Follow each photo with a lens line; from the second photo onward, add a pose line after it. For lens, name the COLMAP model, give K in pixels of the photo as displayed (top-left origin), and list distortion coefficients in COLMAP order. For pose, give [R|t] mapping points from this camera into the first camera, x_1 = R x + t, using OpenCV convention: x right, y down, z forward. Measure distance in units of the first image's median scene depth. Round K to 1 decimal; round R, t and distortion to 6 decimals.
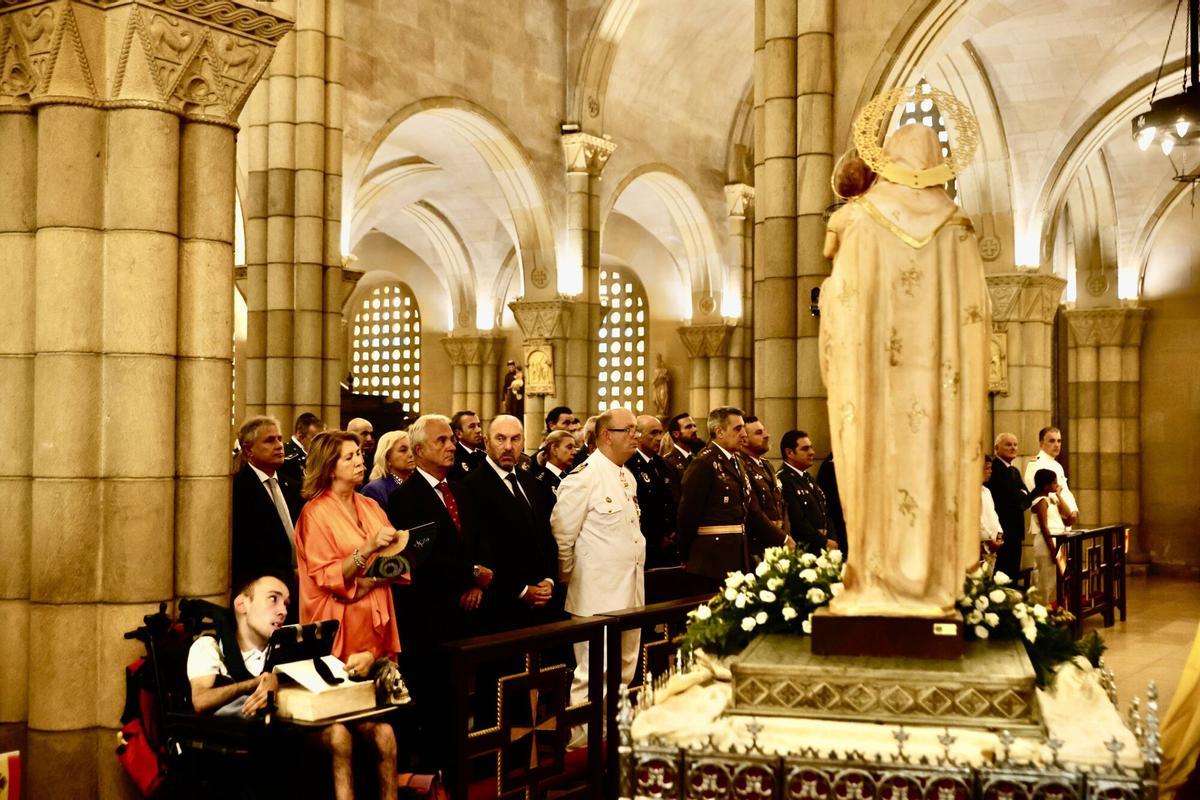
lens RADIAL K [[1428.8, 0, 600.0], [0, 1428.8, 400.0], [0, 0, 1]] dist [0.003594, 0.018545]
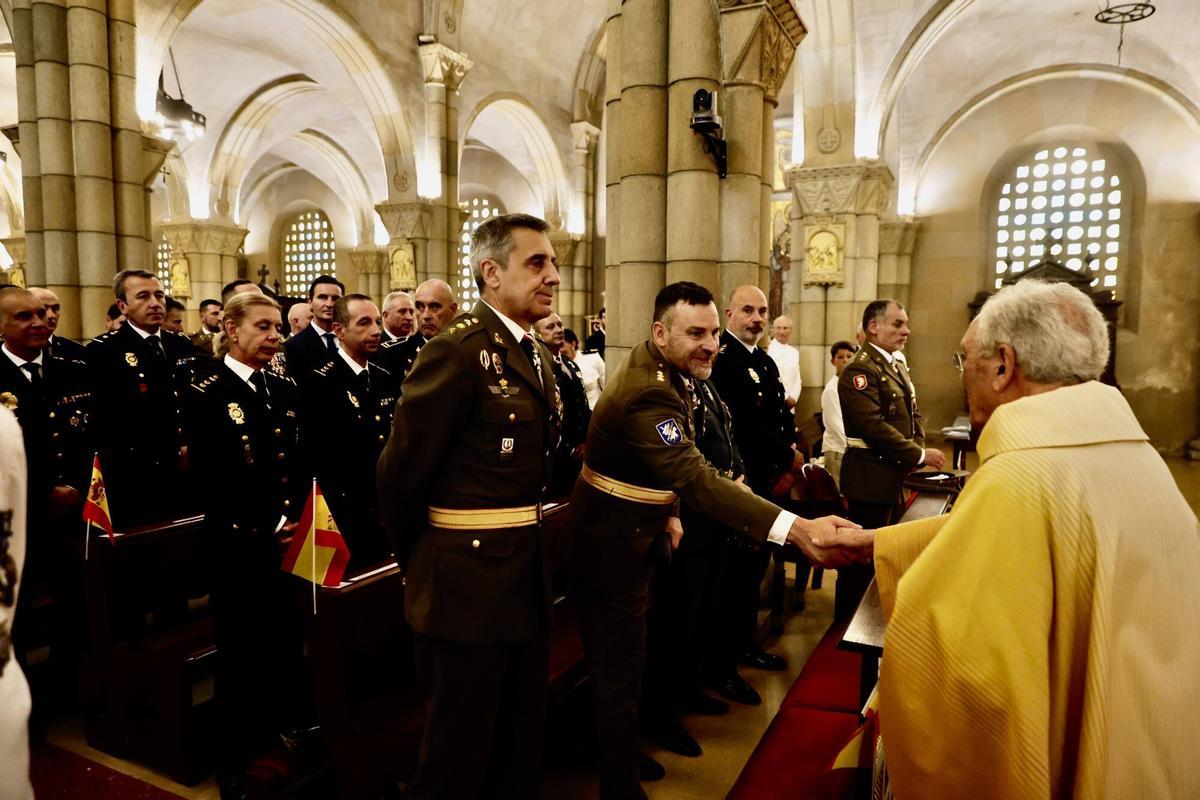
lens RADIAL K [[789.2, 0, 603.2], [0, 789.2, 396.2], [0, 0, 1]] dist [-0.005356, 0.005516]
pose [[0.992199, -0.006894, 0.124471, 0.042537], [-0.005883, 0.994768, 0.101993, 0.018491], [-0.124523, -0.101930, 0.986967, 0.450290]]
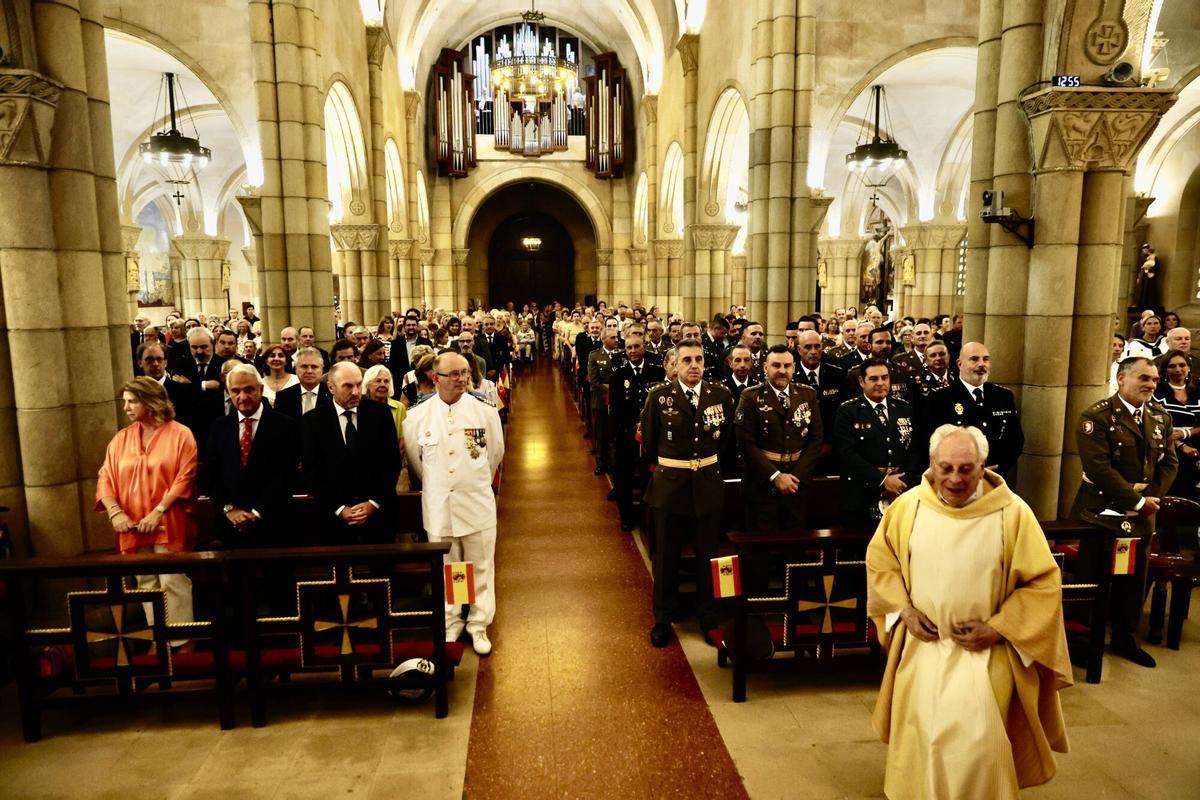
lens RADIAL K [[789.2, 0, 603.2], [0, 789.2, 396.2], [0, 0, 1]] dist [-0.005356, 0.005516]
pose [[0.633018, 0.094449, -0.768354, 0.275408], [0.032695, 0.988382, 0.148432, -0.024129], [0.773446, -0.119081, 0.622576, 0.359697]]
